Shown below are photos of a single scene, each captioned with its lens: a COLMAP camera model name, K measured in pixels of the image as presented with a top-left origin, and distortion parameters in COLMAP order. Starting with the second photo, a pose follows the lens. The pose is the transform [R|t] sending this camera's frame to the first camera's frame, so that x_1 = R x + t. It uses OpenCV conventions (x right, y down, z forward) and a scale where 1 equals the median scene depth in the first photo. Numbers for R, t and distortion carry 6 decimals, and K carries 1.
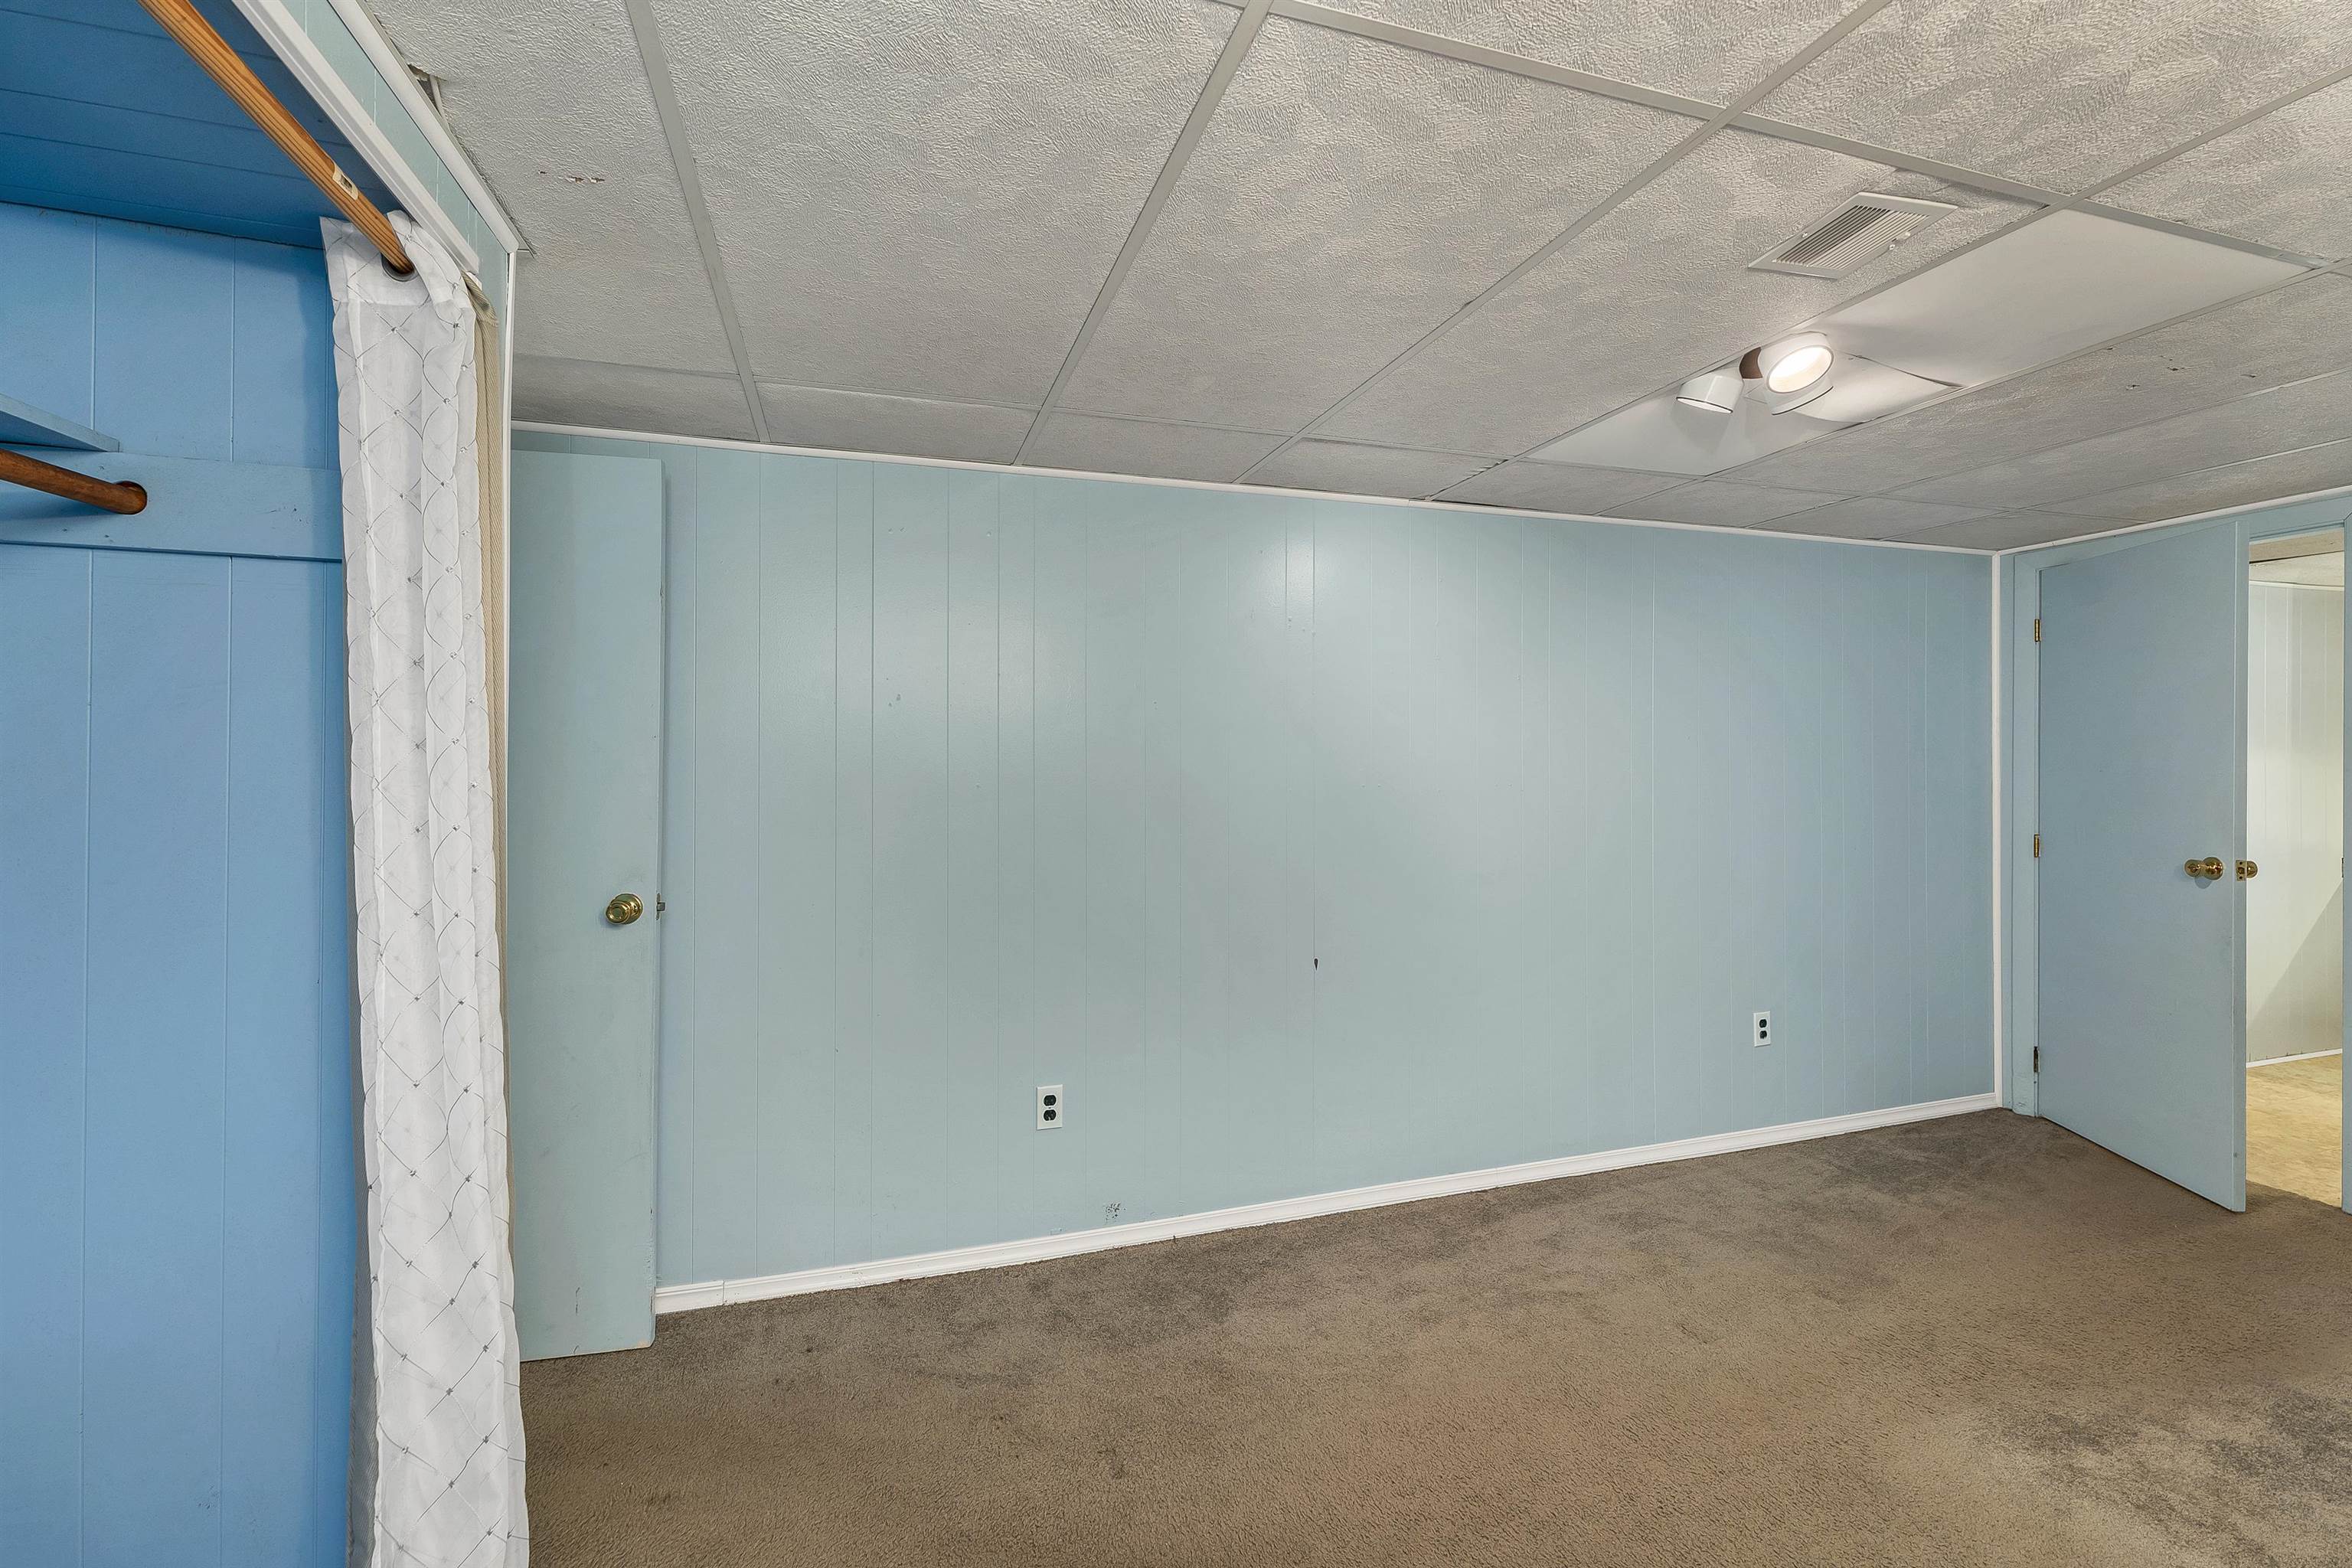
lens RADIAL K [[969.7, 0, 1180.4], [0, 969.7, 775.4], [0, 0, 1]] dist [0.002066, 0.000118]
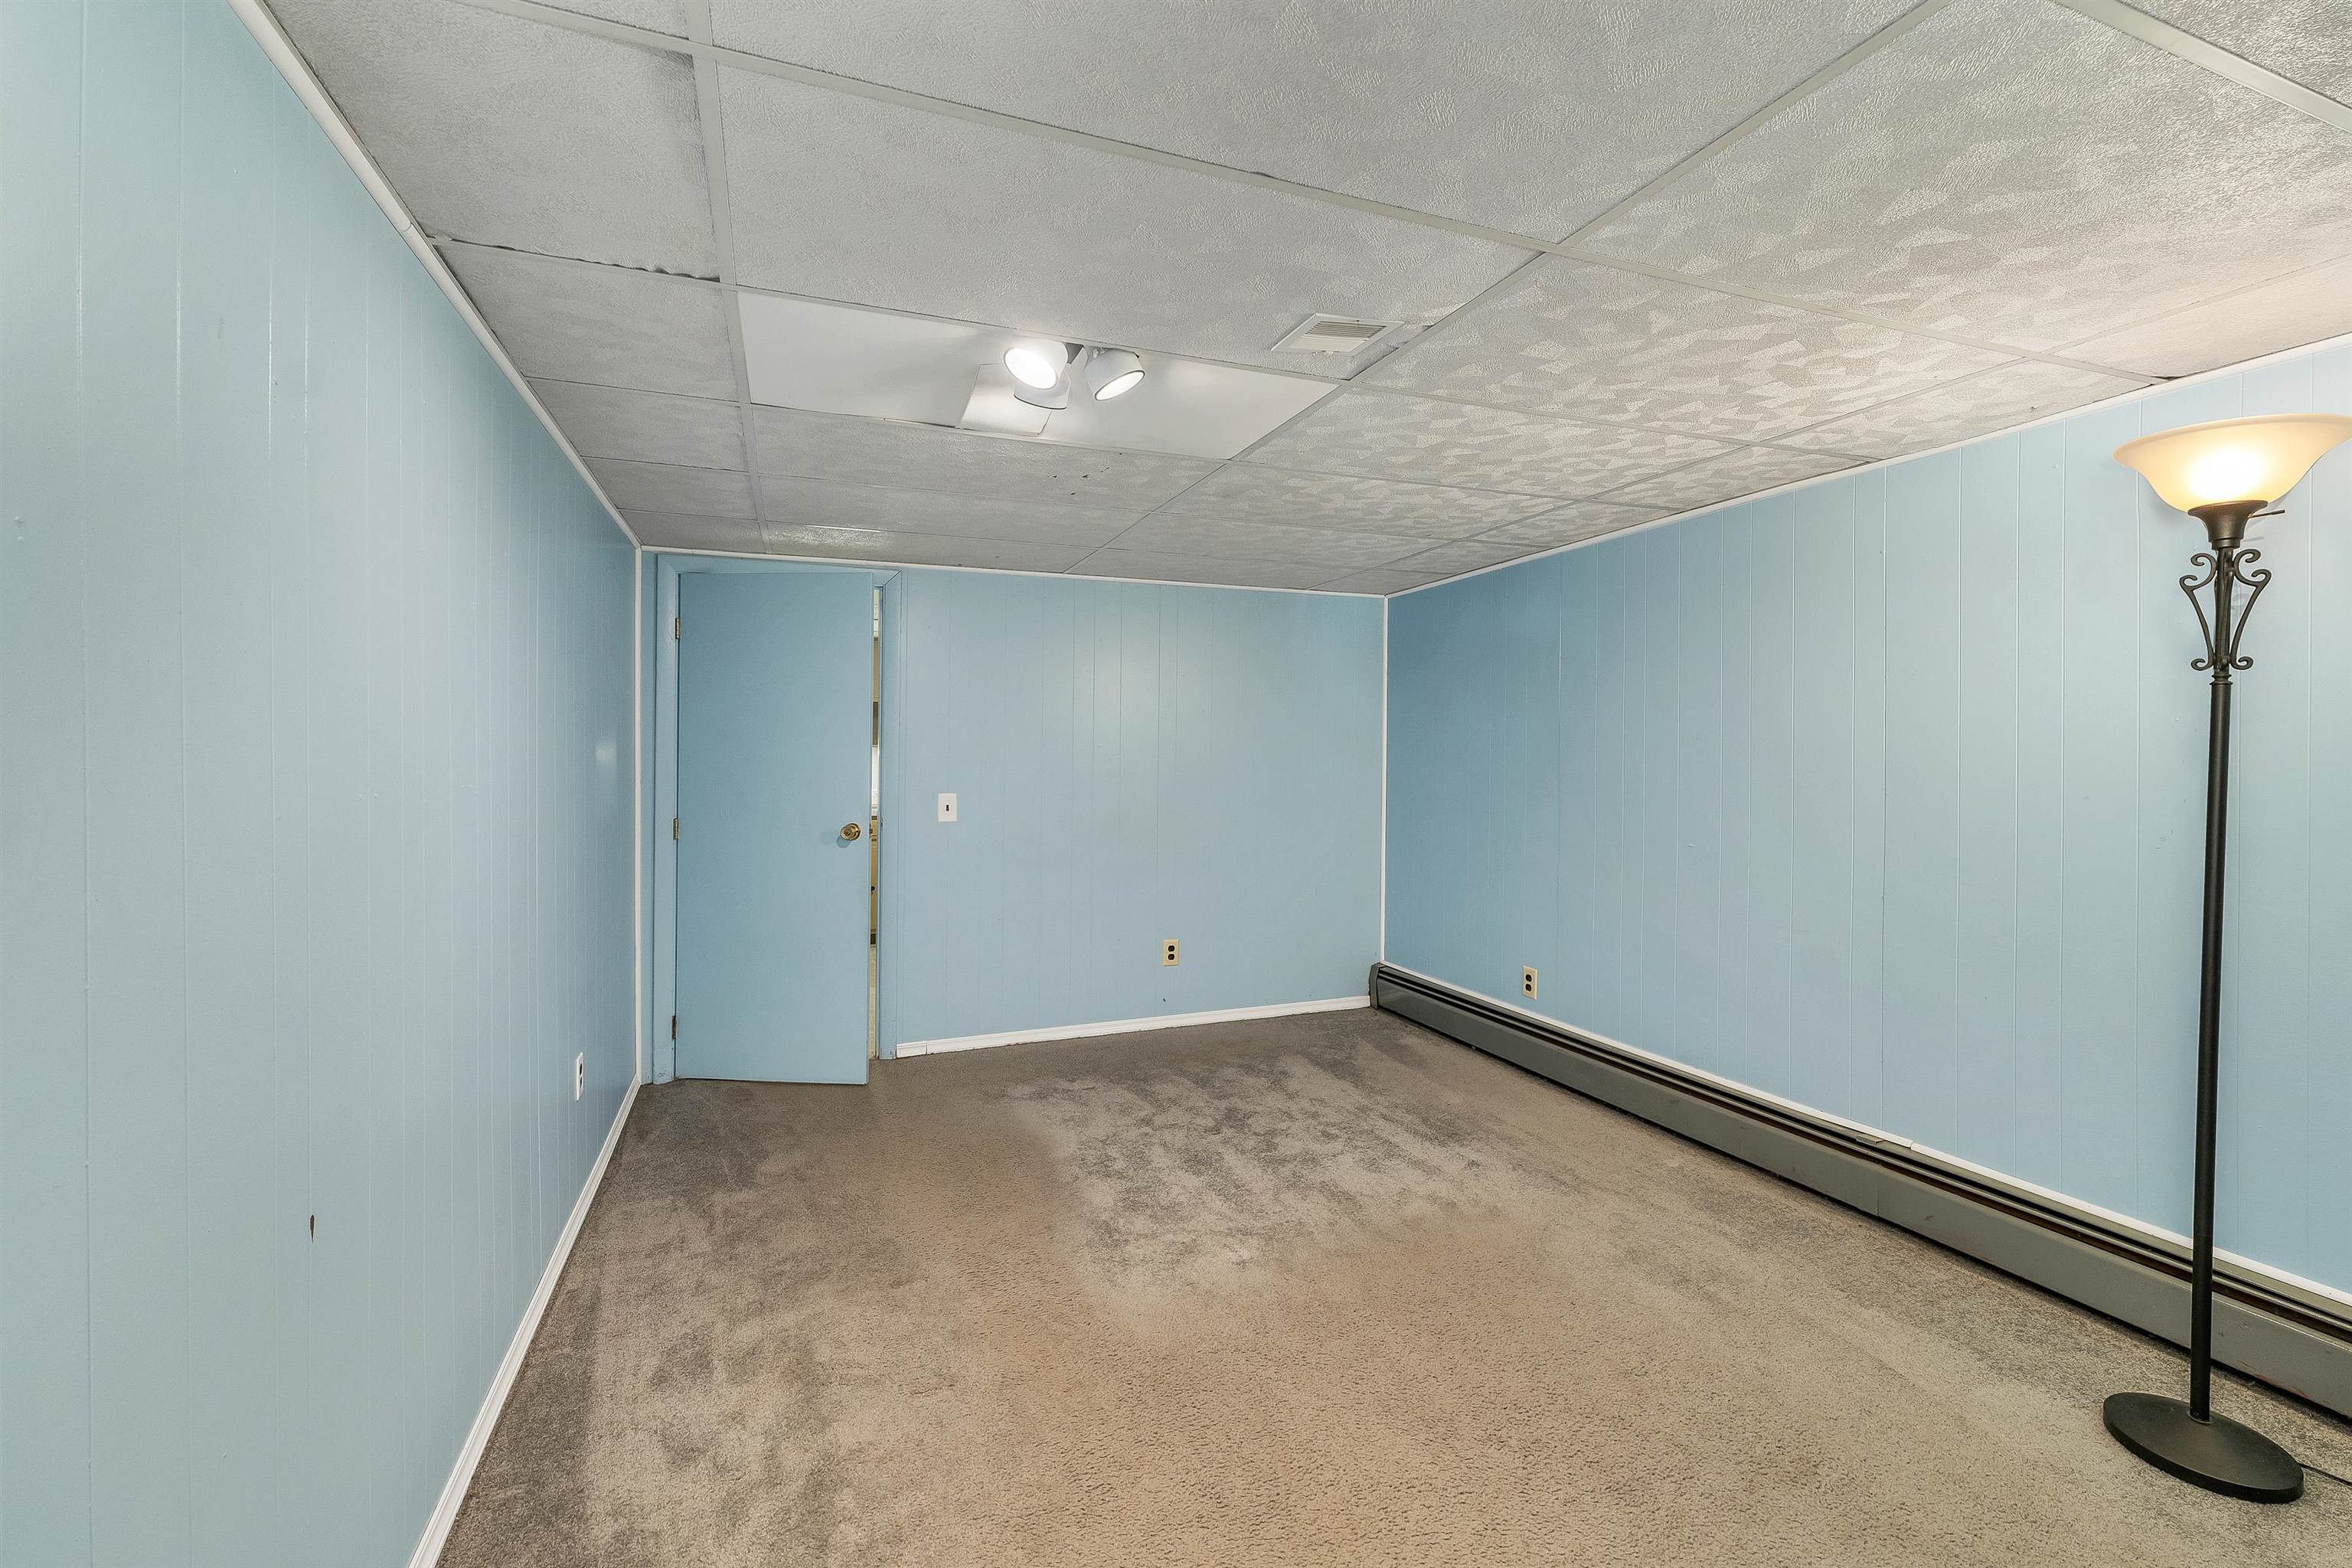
lens RADIAL K [[969.7, 0, 1184.2], [0, 969.7, 772.8], [0, 0, 1]] dist [0.002066, 0.000118]
pose [[-0.052375, -0.014155, 0.998527, -0.283410], [0.008970, 0.999853, 0.014644, -0.001303], [-0.998587, 0.009724, -0.052240, 0.630349]]
